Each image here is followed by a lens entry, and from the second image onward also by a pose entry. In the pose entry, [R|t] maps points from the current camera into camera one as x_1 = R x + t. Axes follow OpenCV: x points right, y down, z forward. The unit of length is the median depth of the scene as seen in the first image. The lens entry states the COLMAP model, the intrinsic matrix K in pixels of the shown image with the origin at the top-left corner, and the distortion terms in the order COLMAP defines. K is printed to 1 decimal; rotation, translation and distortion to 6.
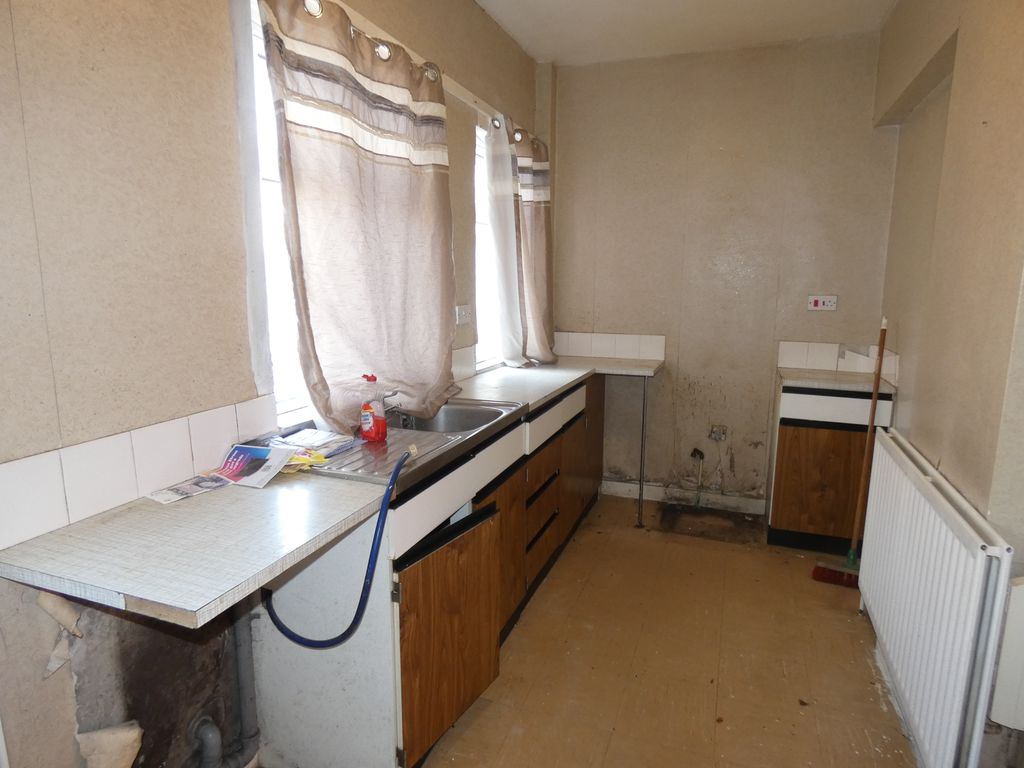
lens RADIAL K [[613.9, 0, 509.3], [0, 613.9, 388.0], [0, 0, 1]] dist [-0.016337, 0.005218]
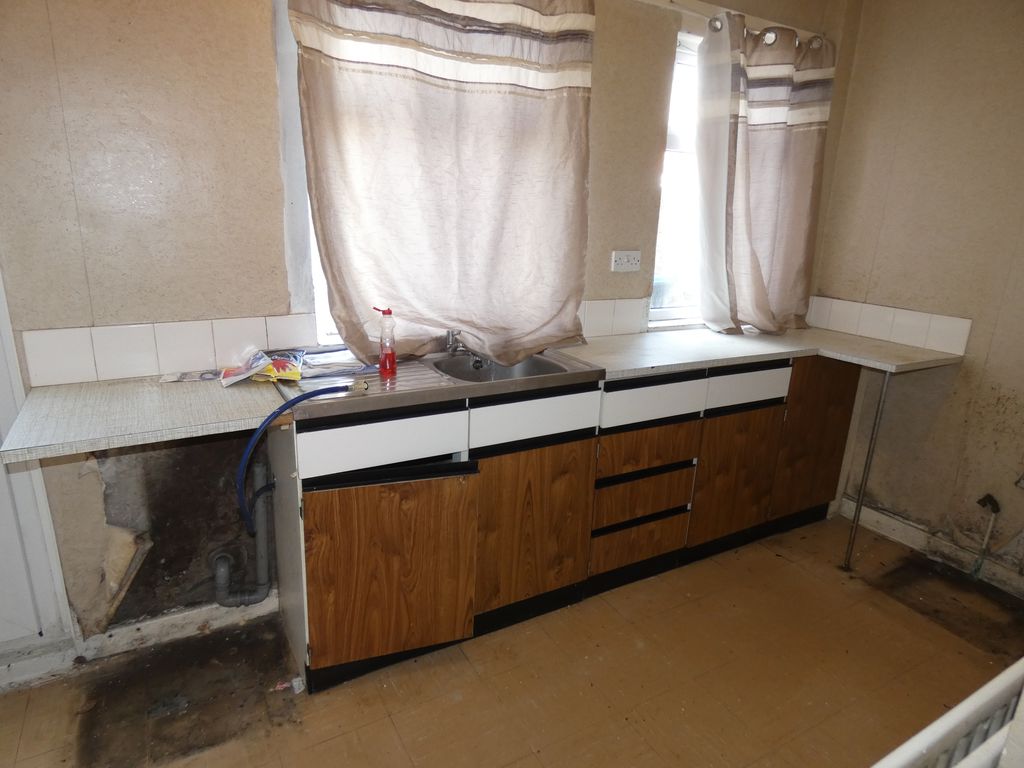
lens RADIAL K [[613.9, 0, 506.9], [0, 613.9, 388.2], [0, 0, 1]] dist [-0.016337, 0.005218]
pose [[0.763664, 0.204983, -0.612209, 0.496071], [-0.146023, 0.978525, 0.145487, -0.059325], [0.628884, -0.021707, 0.777196, 0.273409]]
